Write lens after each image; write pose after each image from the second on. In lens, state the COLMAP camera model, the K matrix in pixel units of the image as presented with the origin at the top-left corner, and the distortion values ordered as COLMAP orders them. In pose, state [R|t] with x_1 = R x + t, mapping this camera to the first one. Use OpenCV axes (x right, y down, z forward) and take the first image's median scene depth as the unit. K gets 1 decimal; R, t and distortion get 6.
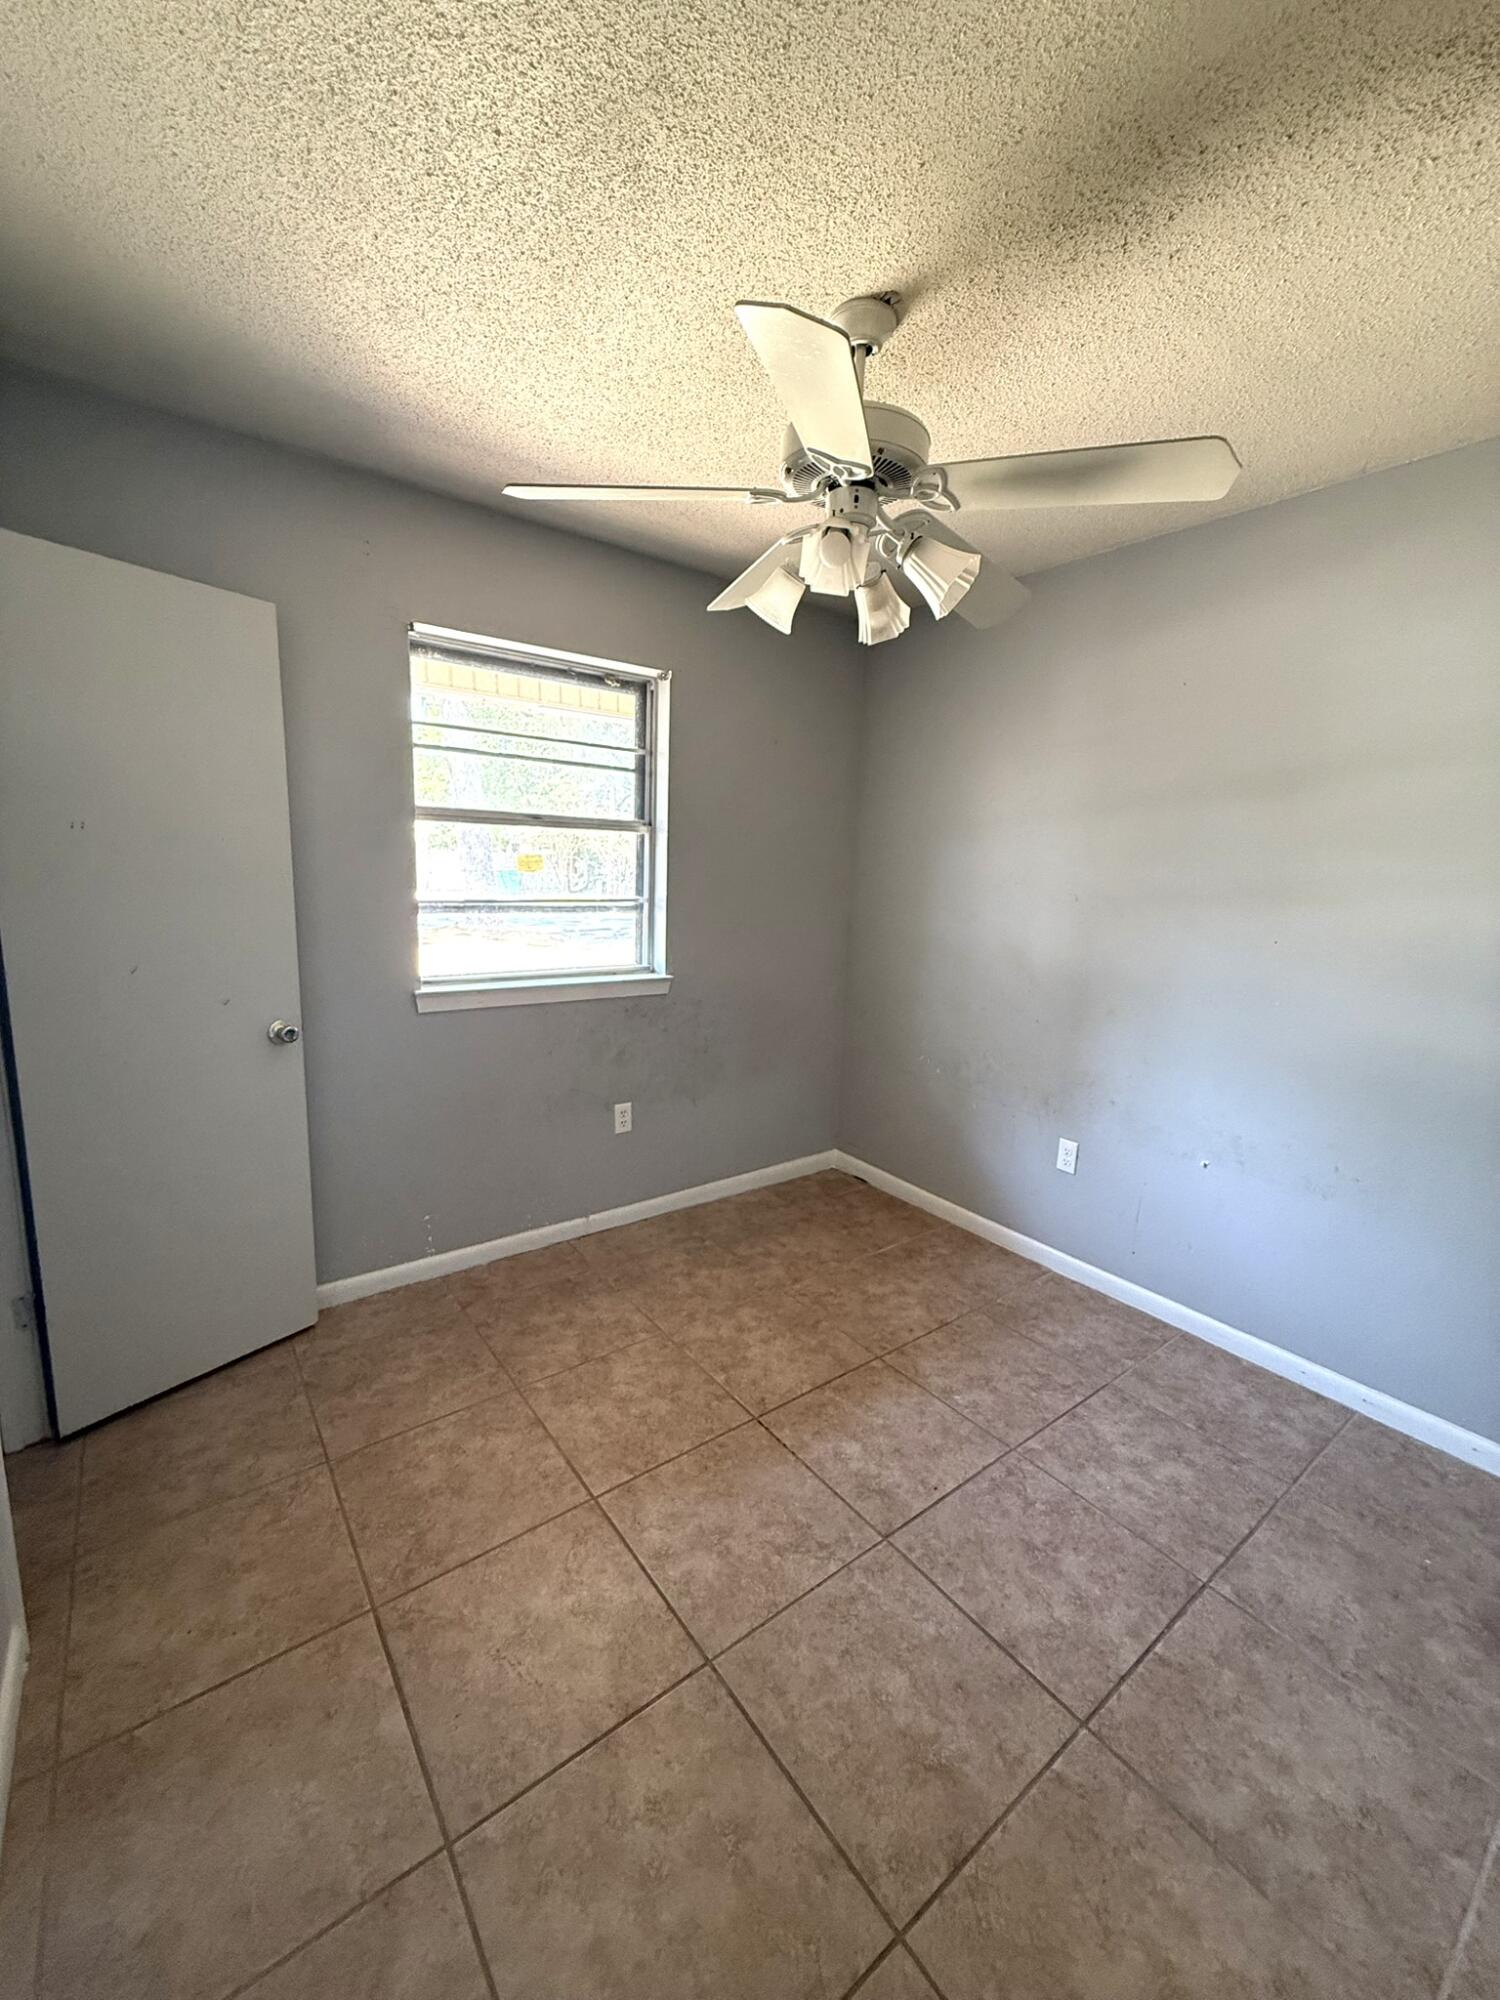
lens RADIAL K [[798.8, 0, 763.3], [0, 798.8, 993.1], [0, 0, 1]] dist [-0.000282, -0.000037]
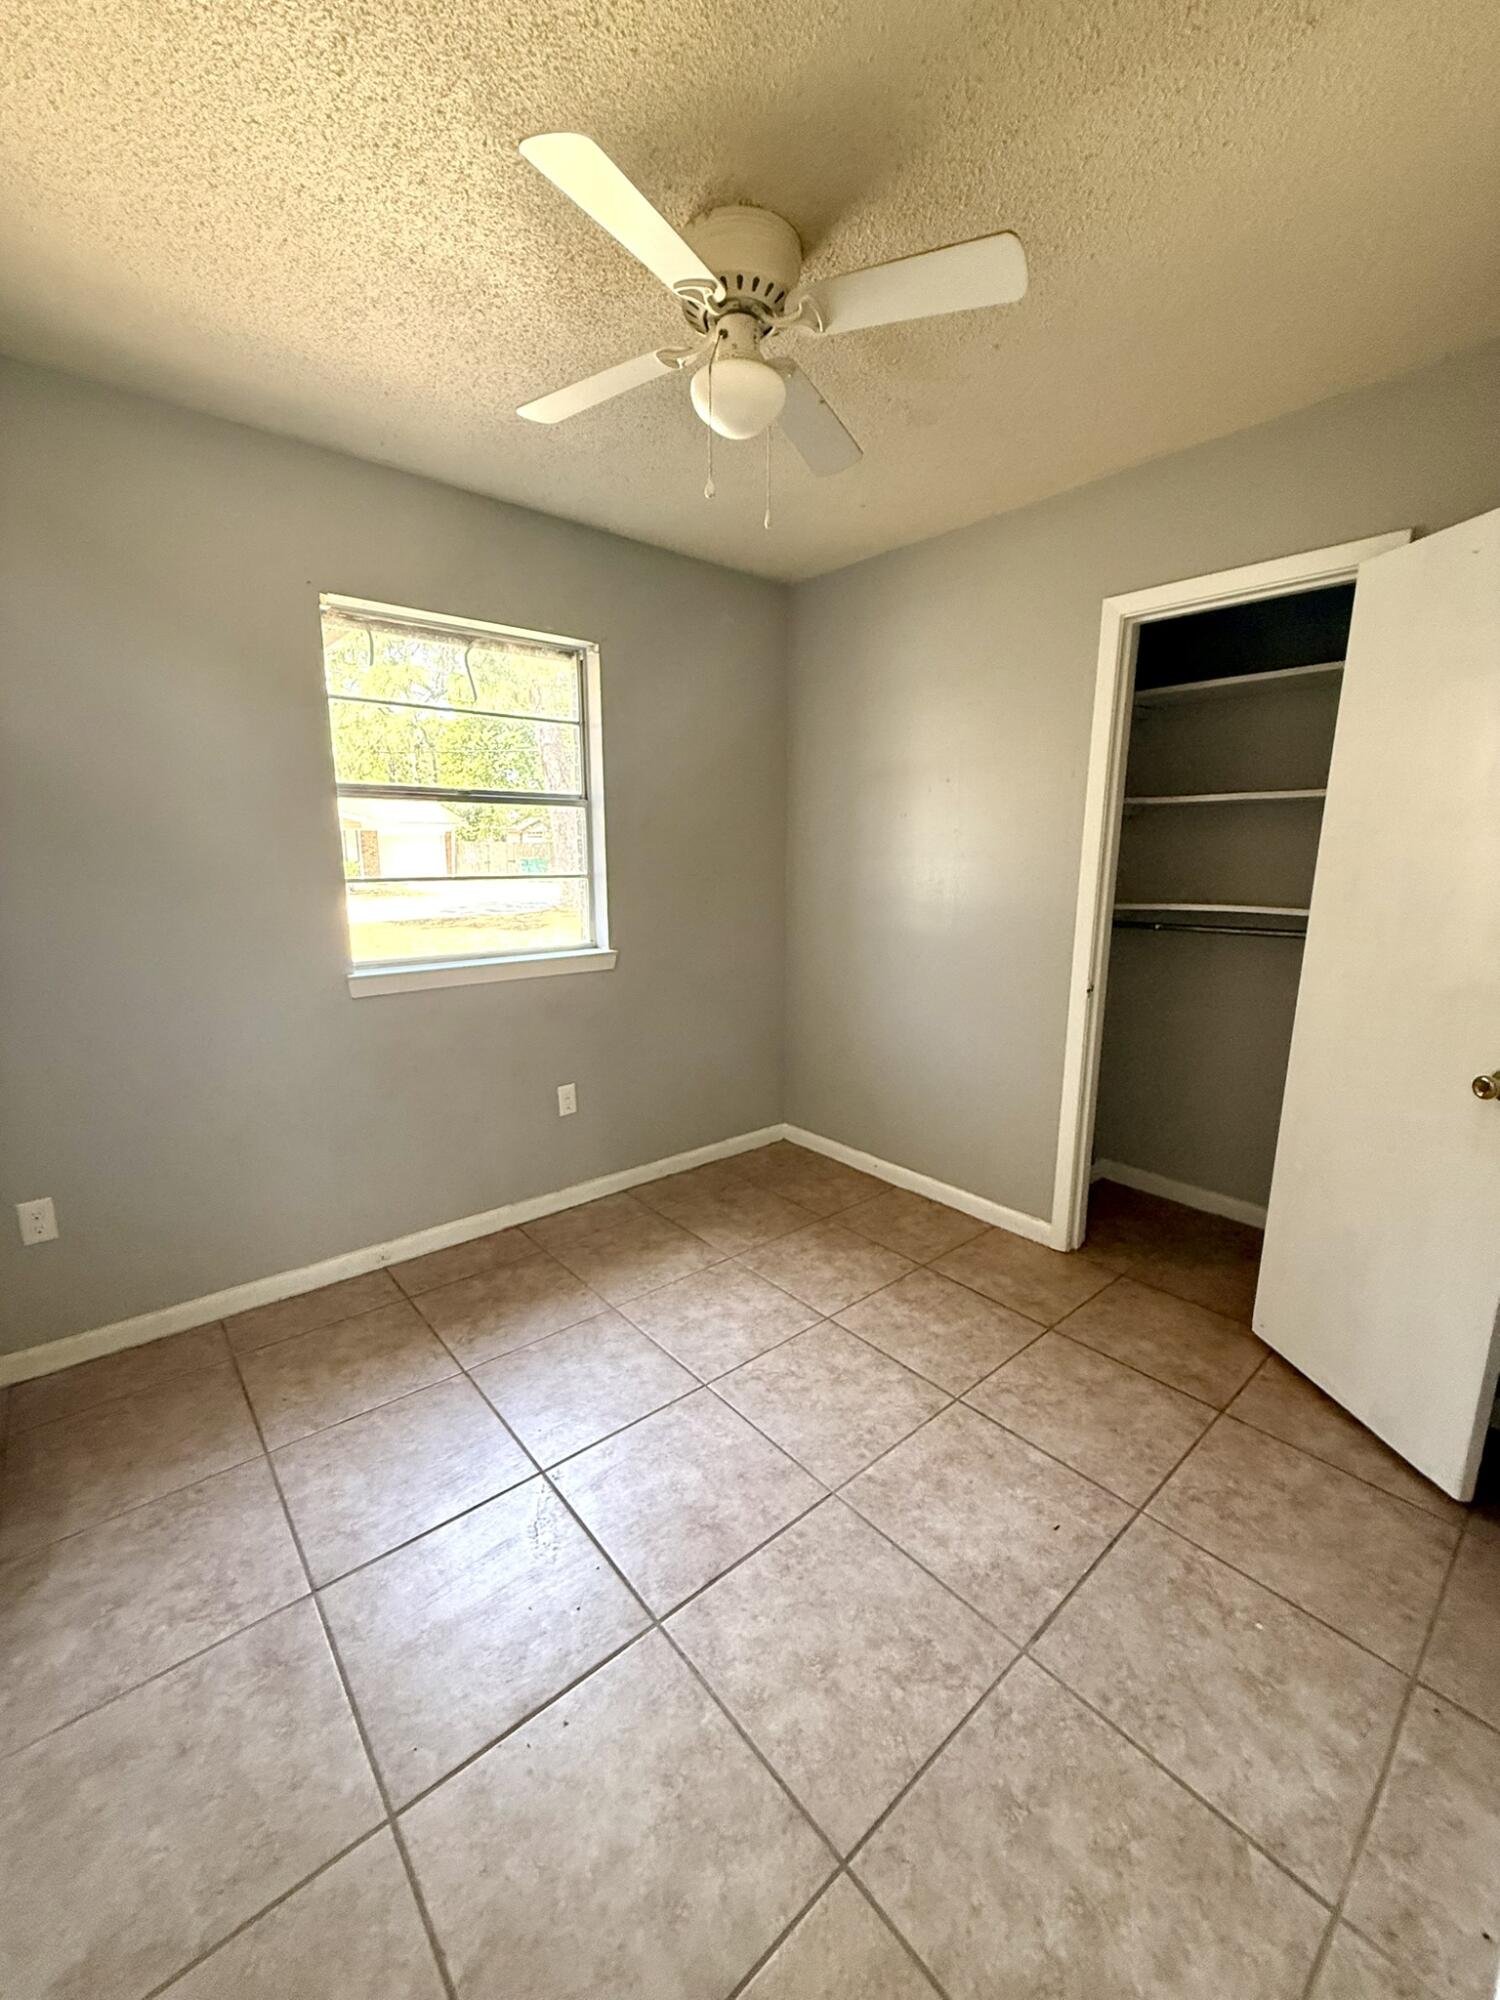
lens RADIAL K [[781.8, 0, 750.0], [0, 781.8, 1000.0], [0, 0, 1]] dist [-0.000023, 0.000004]
pose [[0.999036, -0.025297, 0.035886, 0.087128], [0.023616, 0.998639, 0.046505, -0.010751], [-0.037013, -0.045612, 0.998273, 0.065569]]
